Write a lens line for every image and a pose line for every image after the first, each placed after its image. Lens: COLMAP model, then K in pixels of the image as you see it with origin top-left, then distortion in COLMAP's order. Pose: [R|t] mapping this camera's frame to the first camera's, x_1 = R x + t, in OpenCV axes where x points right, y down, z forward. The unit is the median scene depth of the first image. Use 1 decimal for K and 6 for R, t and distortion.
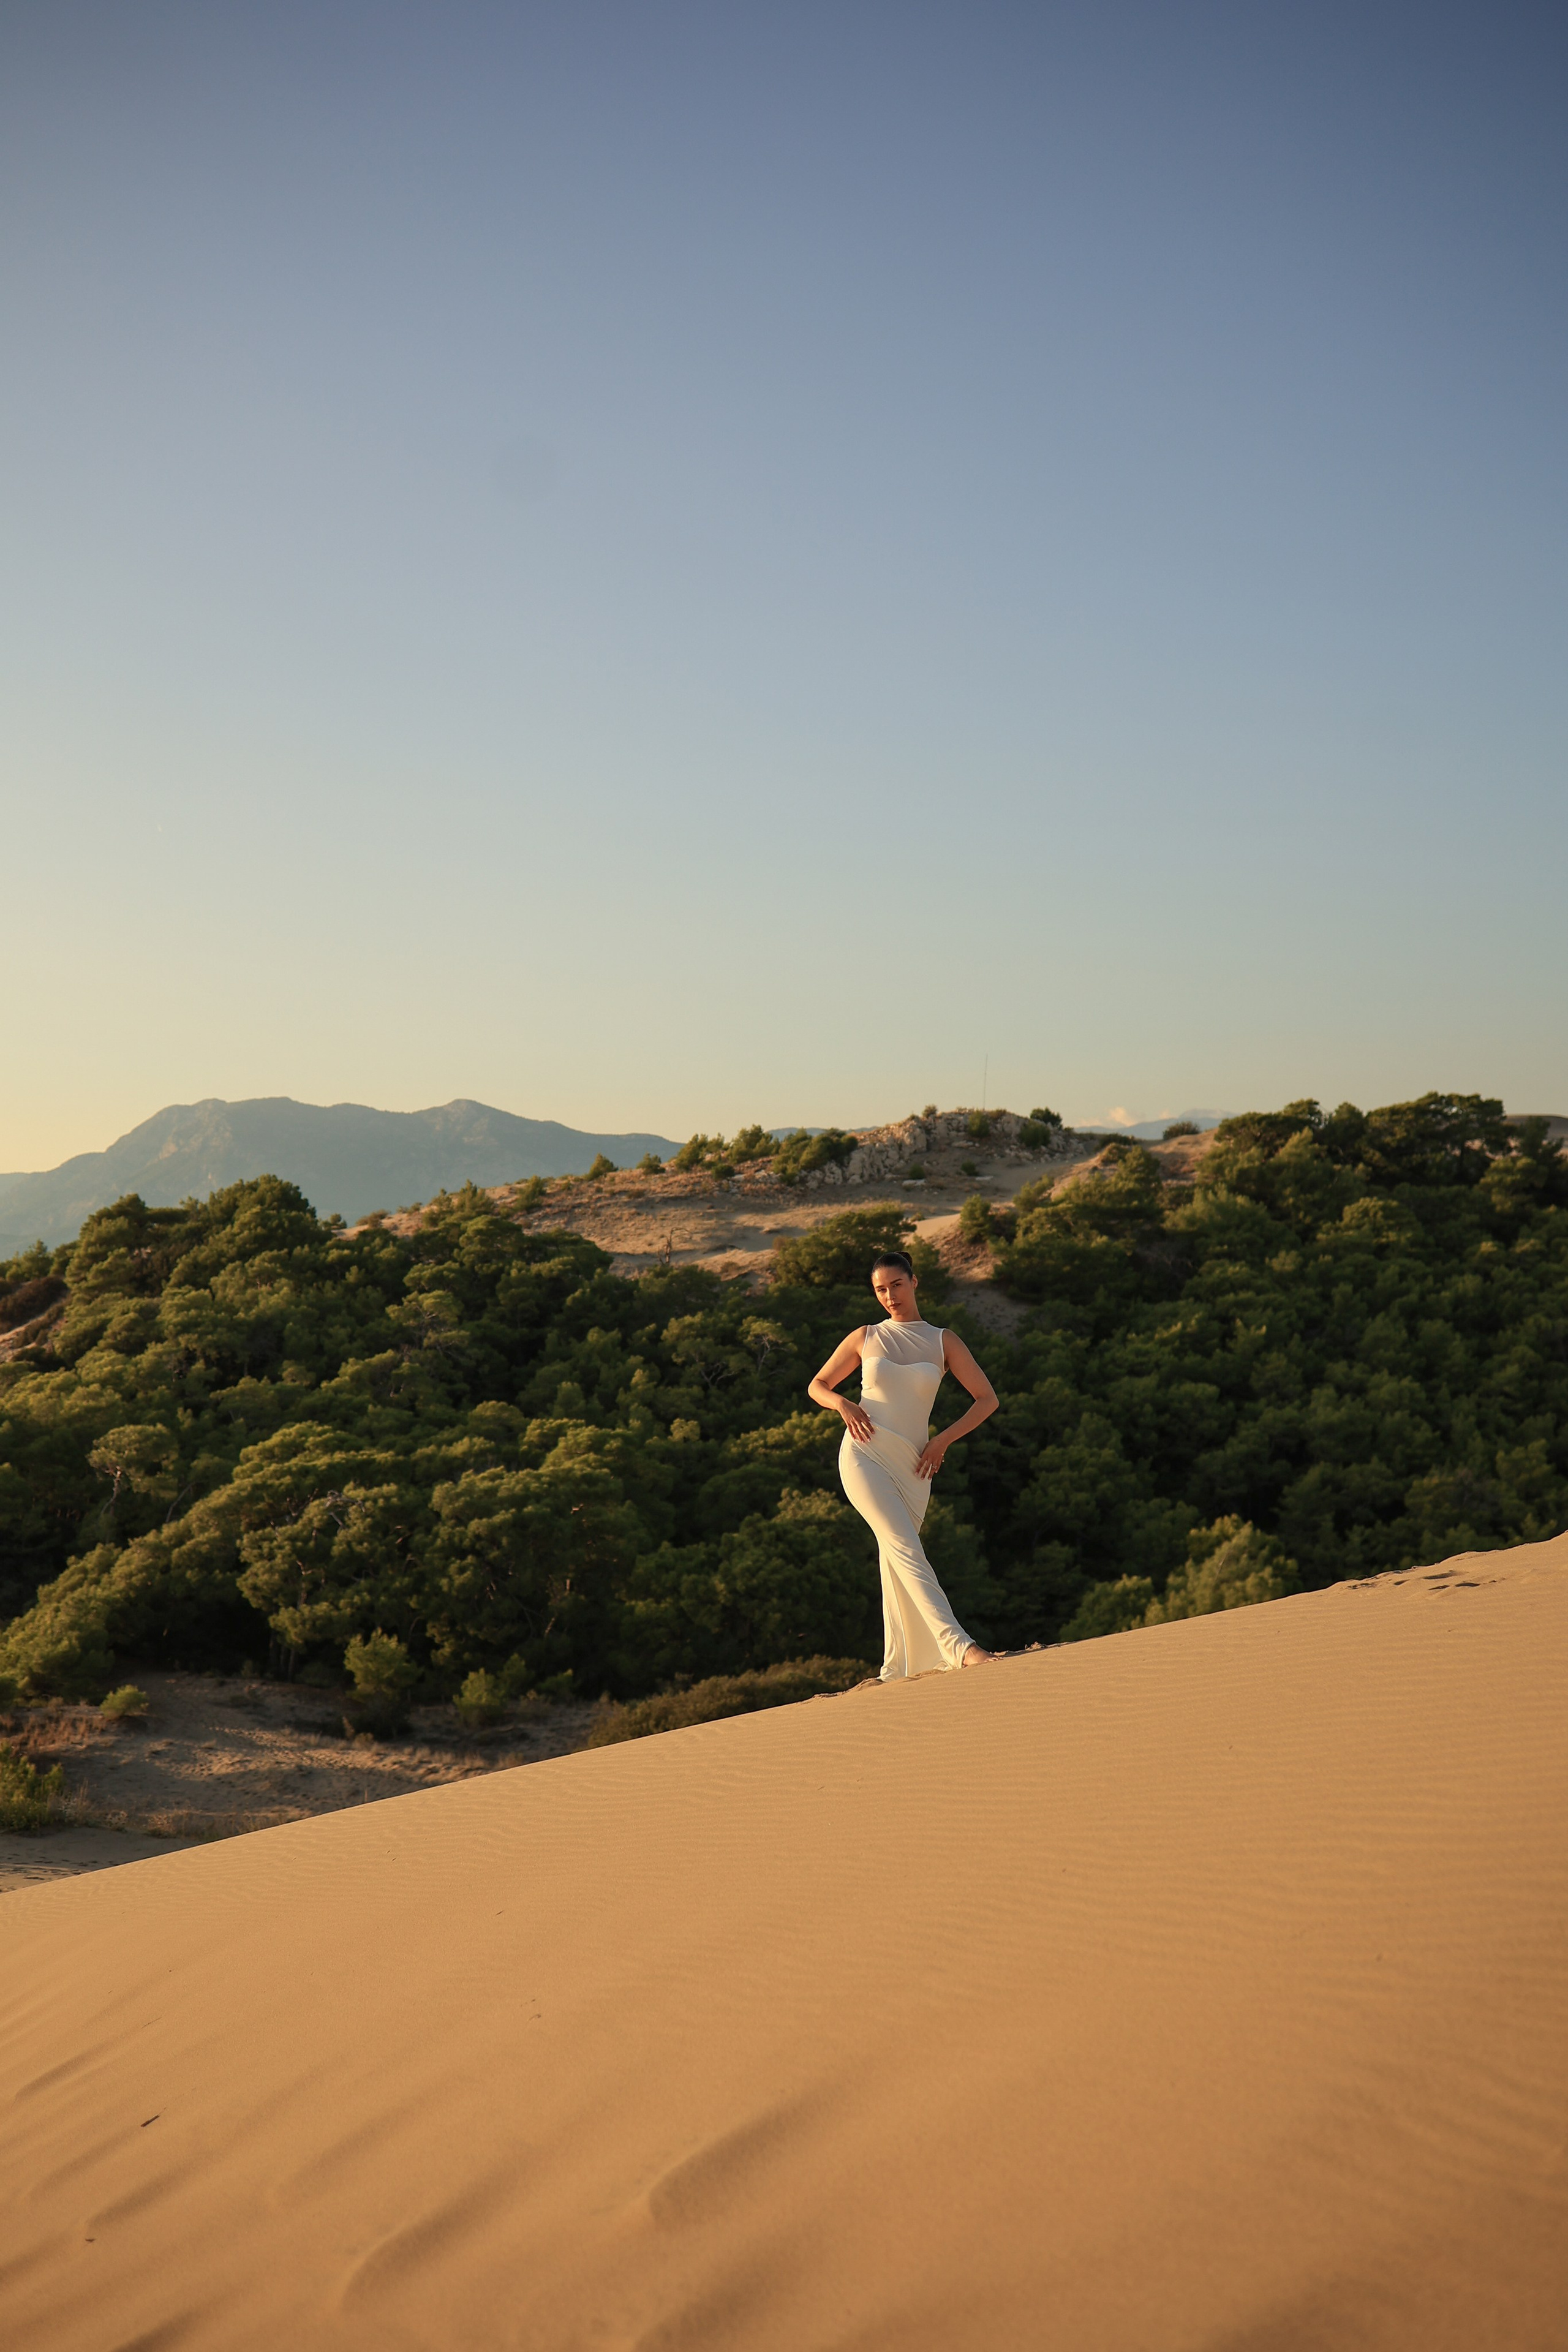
lens RADIAL K [[2296.4, 0, 784.0], [0, 2296.4, 1176.0], [0, 0, 1]] dist [-0.065786, 0.014071]
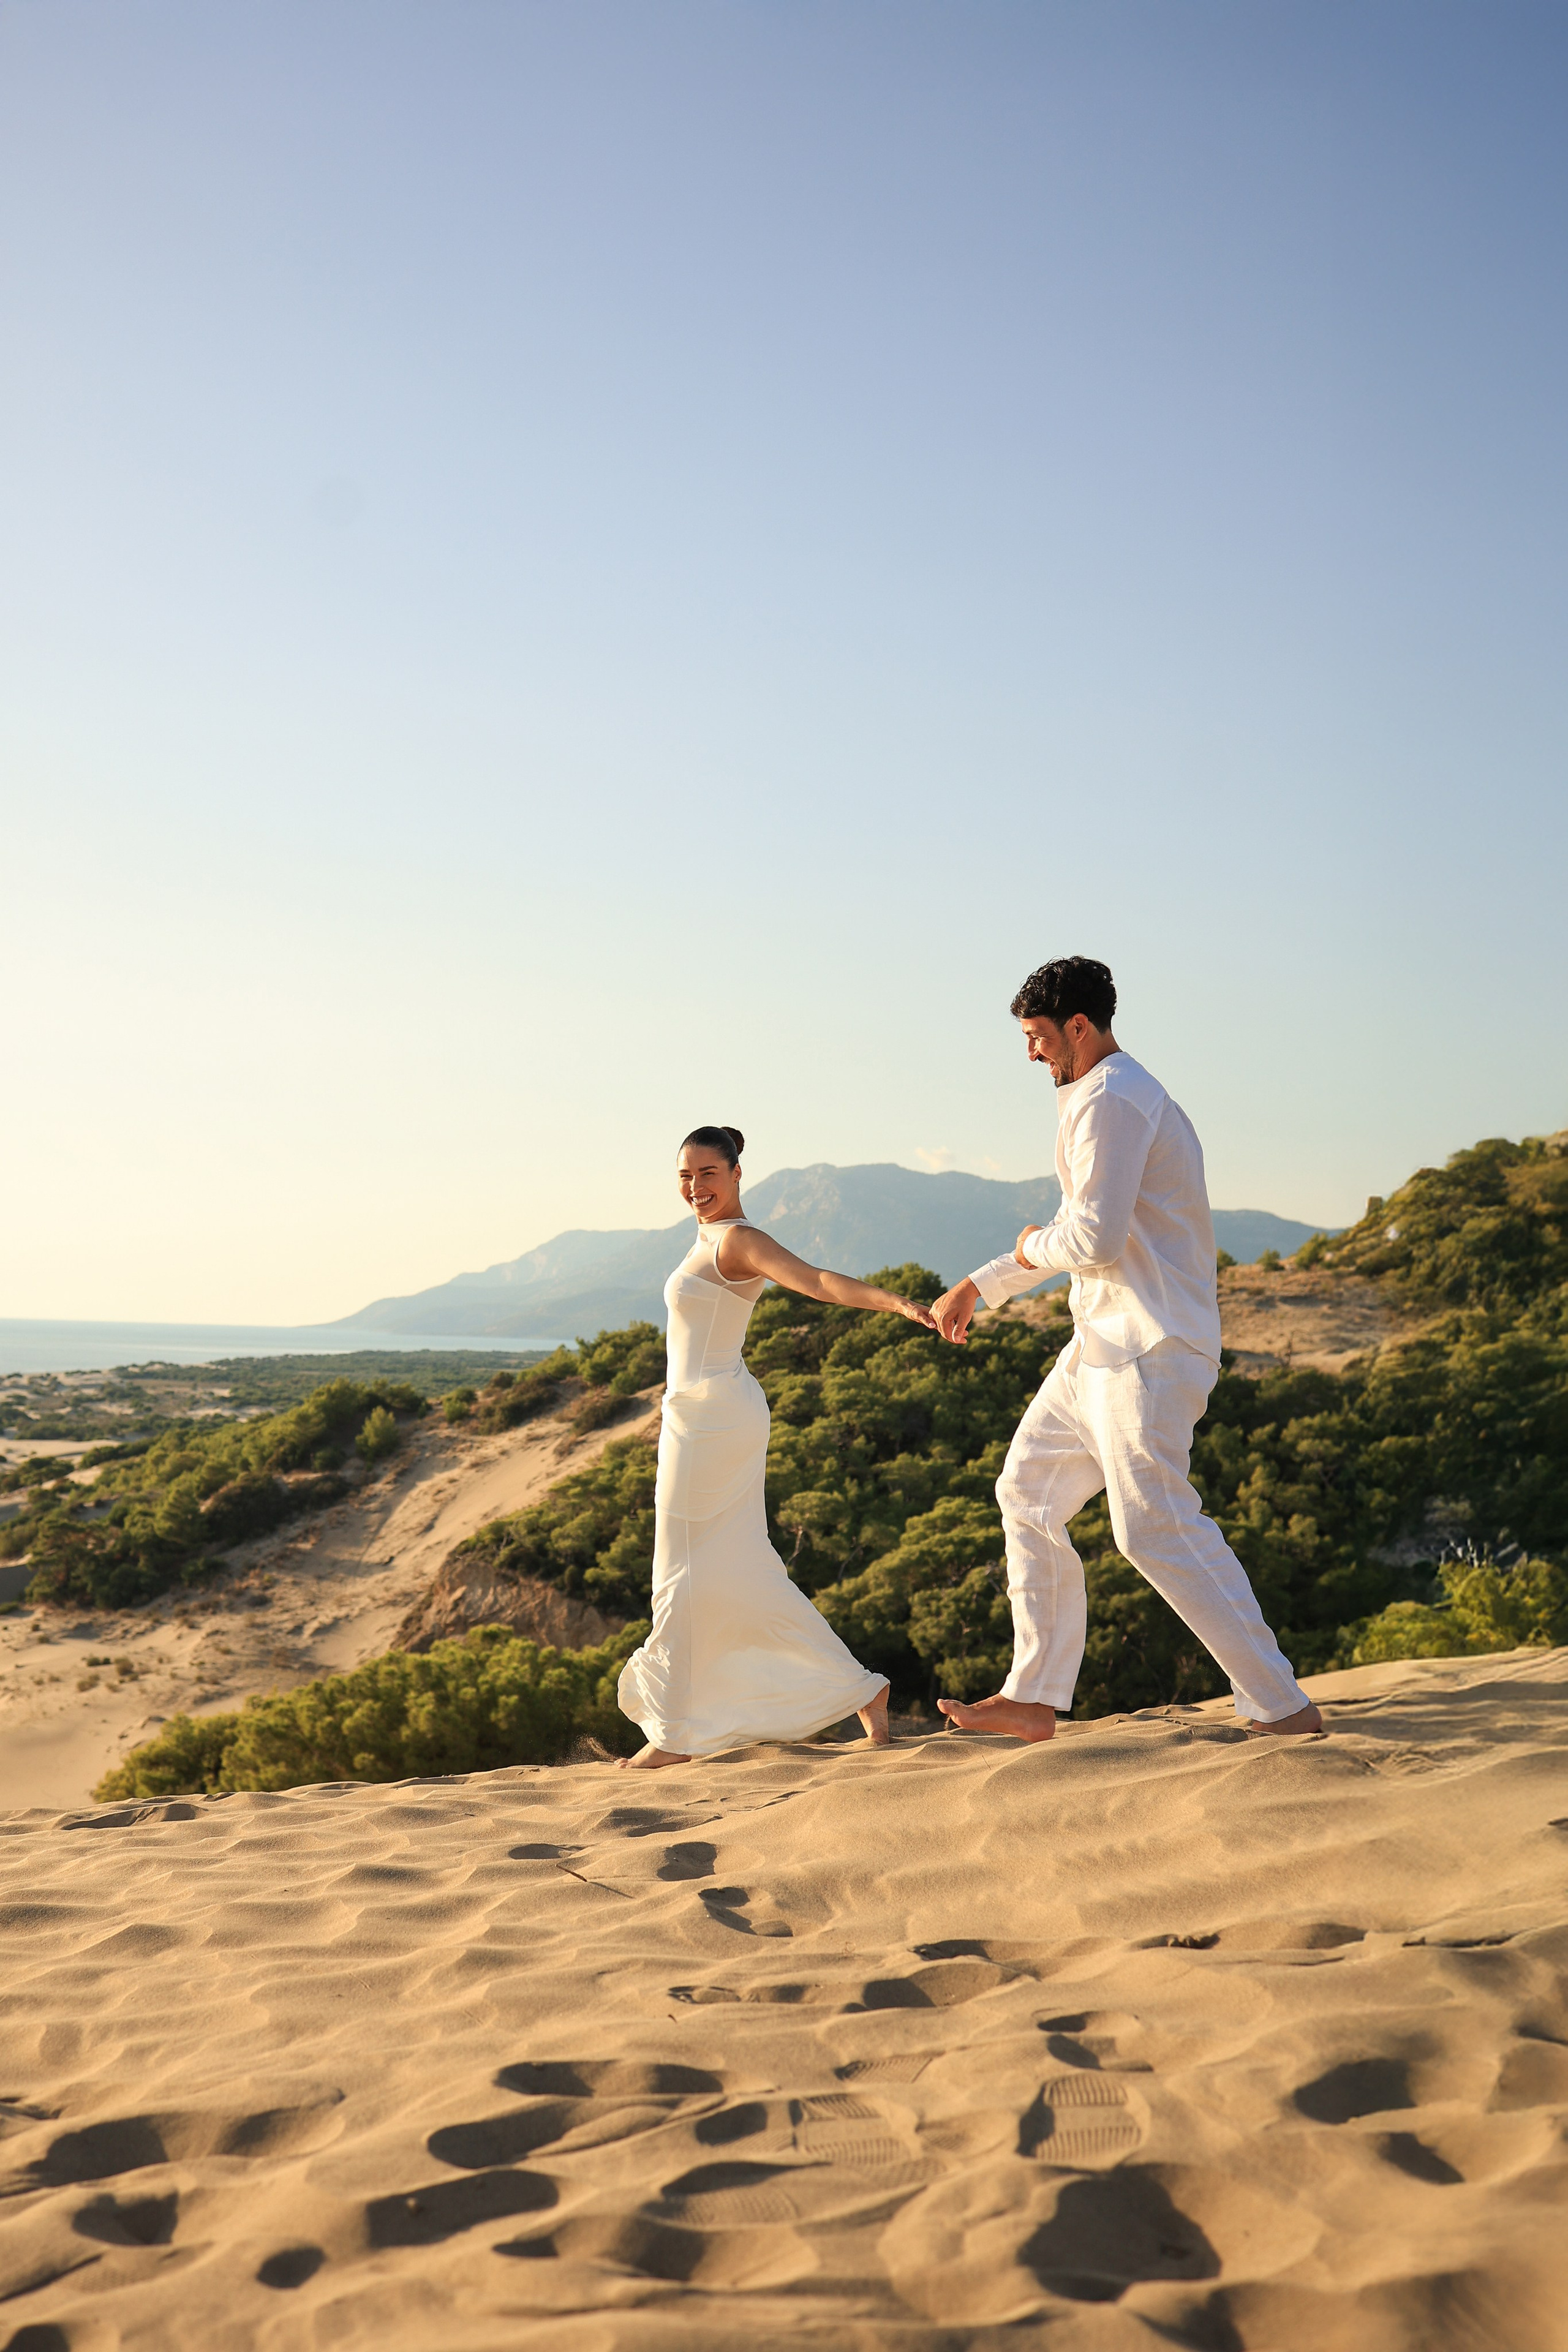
lens RADIAL K [[2310.0, 0, 645.8], [0, 2310.0, 1180.0], [0, 0, 1]] dist [-0.115312, 0.019667]
pose [[0.948702, 0.025739, -0.315121, -0.001654], [-0.034579, 0.999149, -0.022492, -0.014914], [0.314274, 0.032234, 0.948785, -0.106859]]
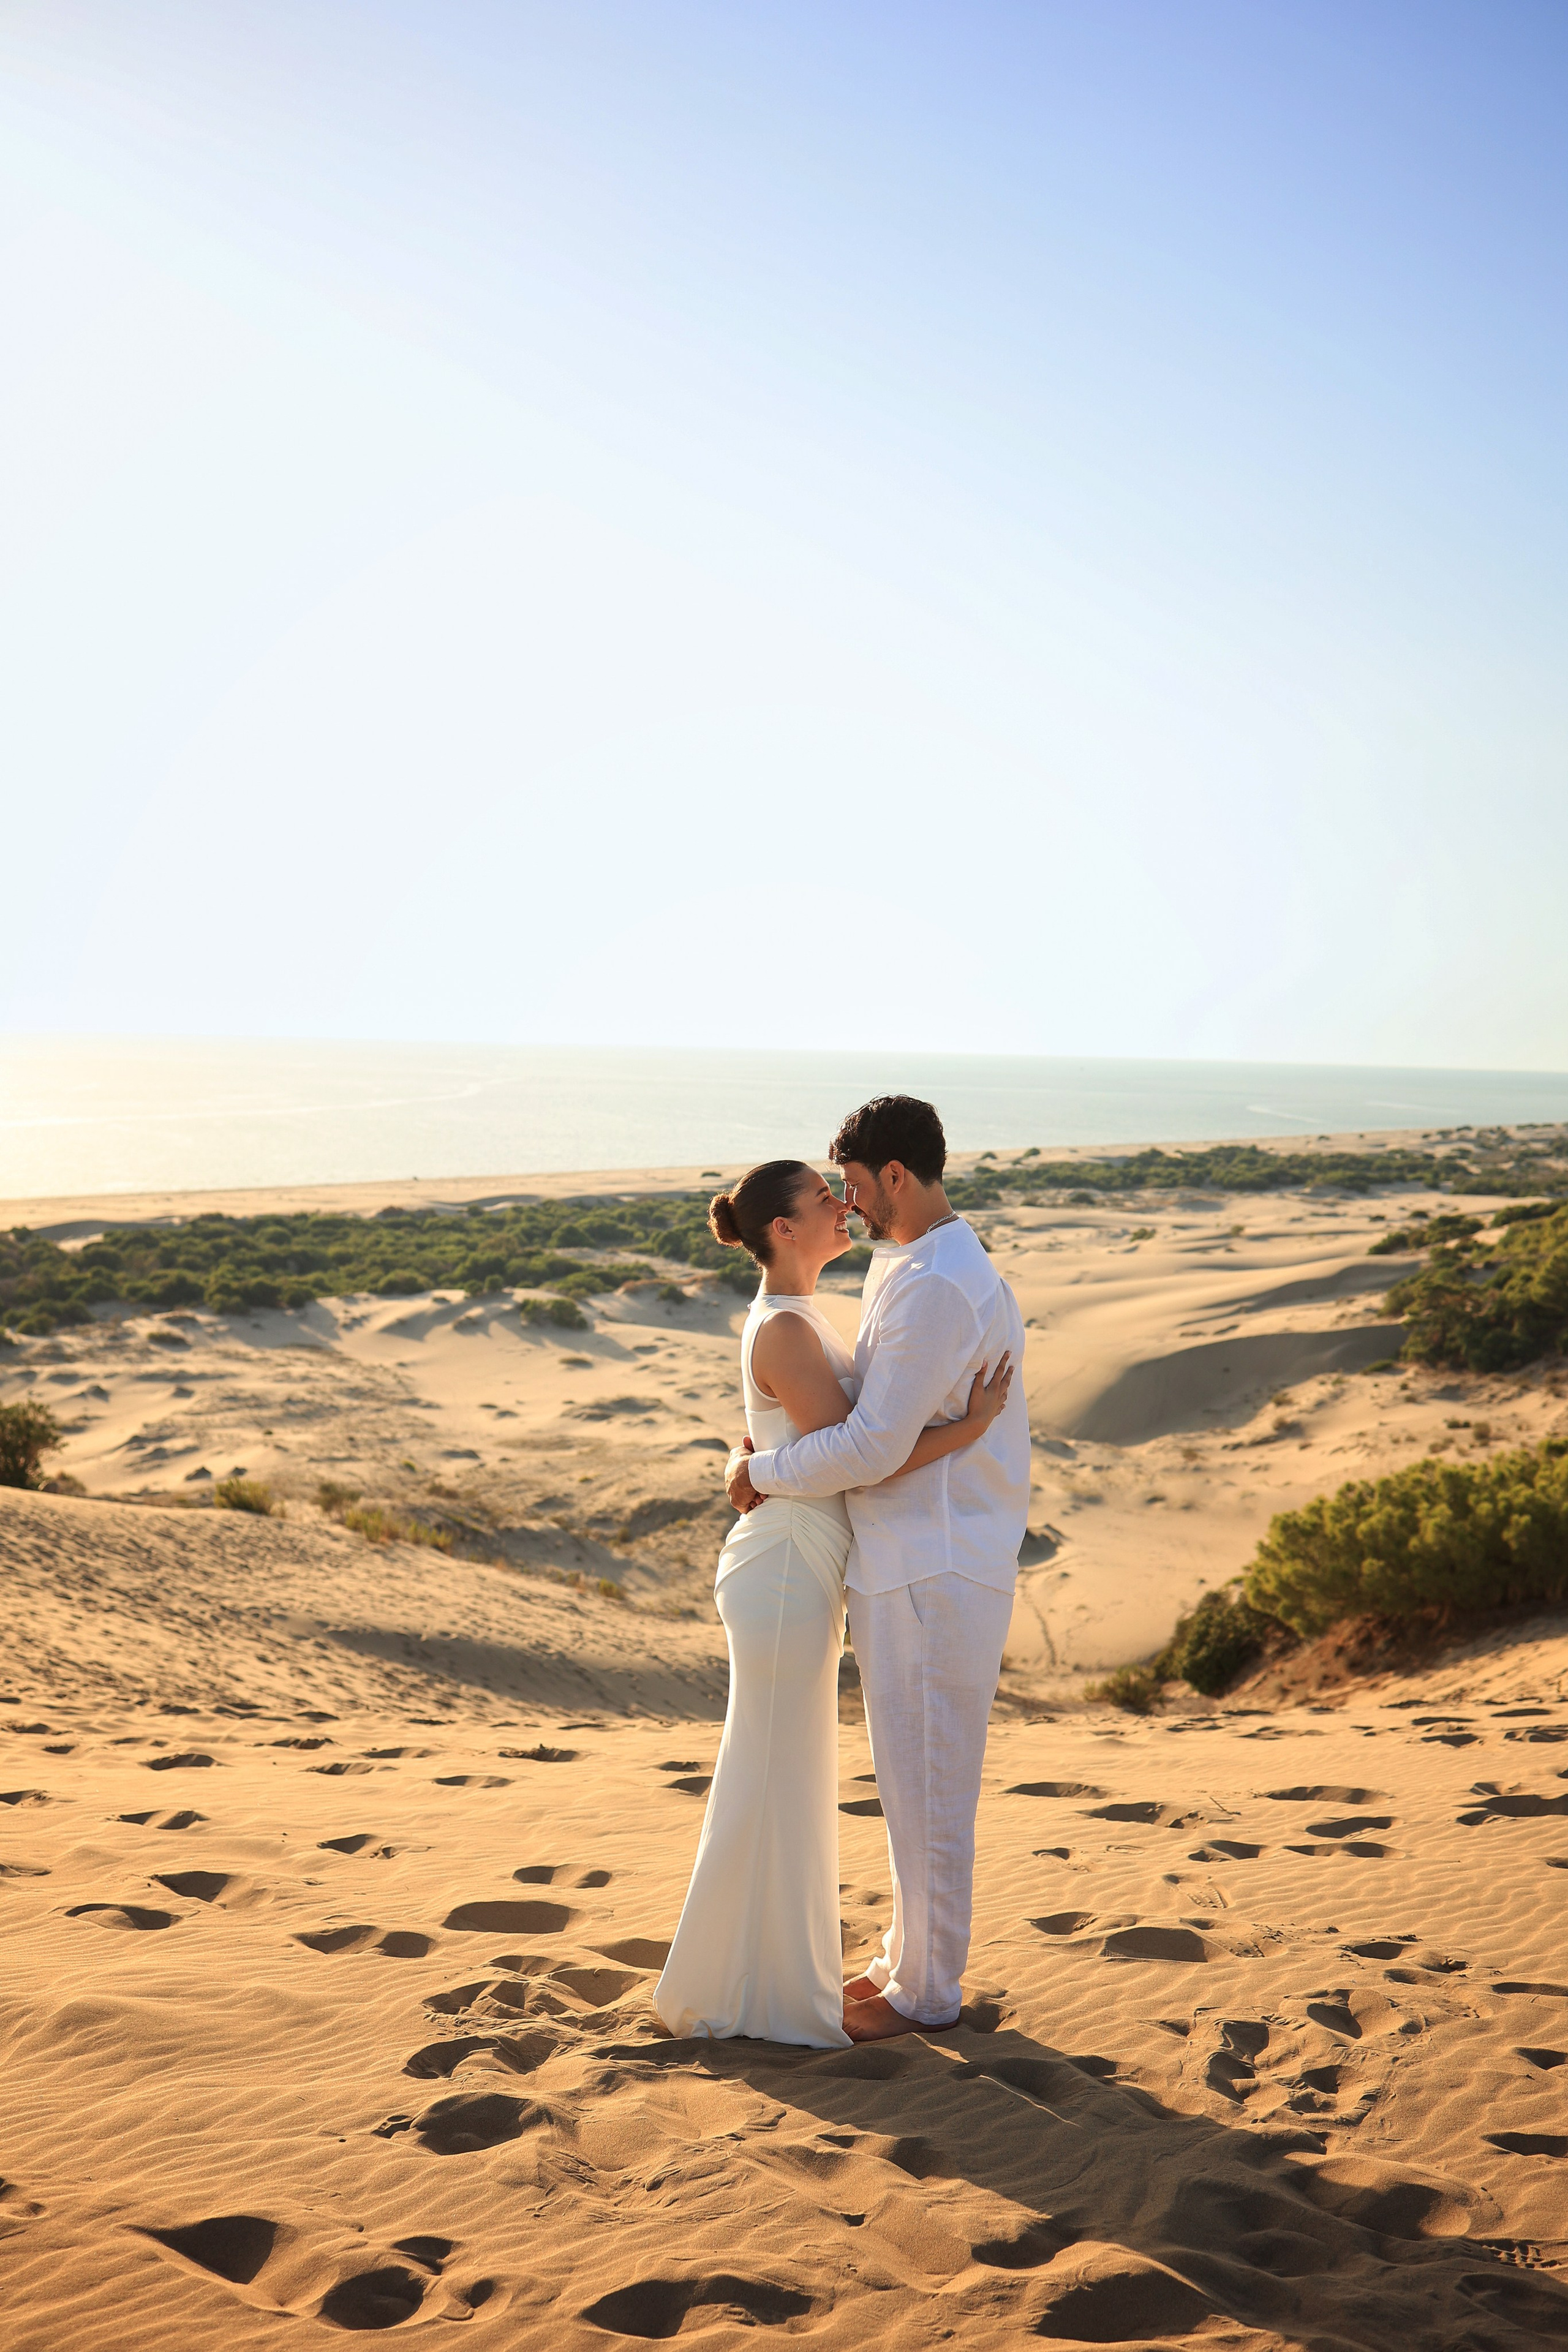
lens RADIAL K [[2314.2, 0, 824.0], [0, 2314.2, 1175.3], [0, 0, 1]] dist [-0.061373, 0.000194]
pose [[0.647744, 0.082613, -0.757366, 0.046251], [-0.013261, 0.995175, 0.097212, -0.023431], [0.761743, -0.052925, 0.645715, -0.080473]]
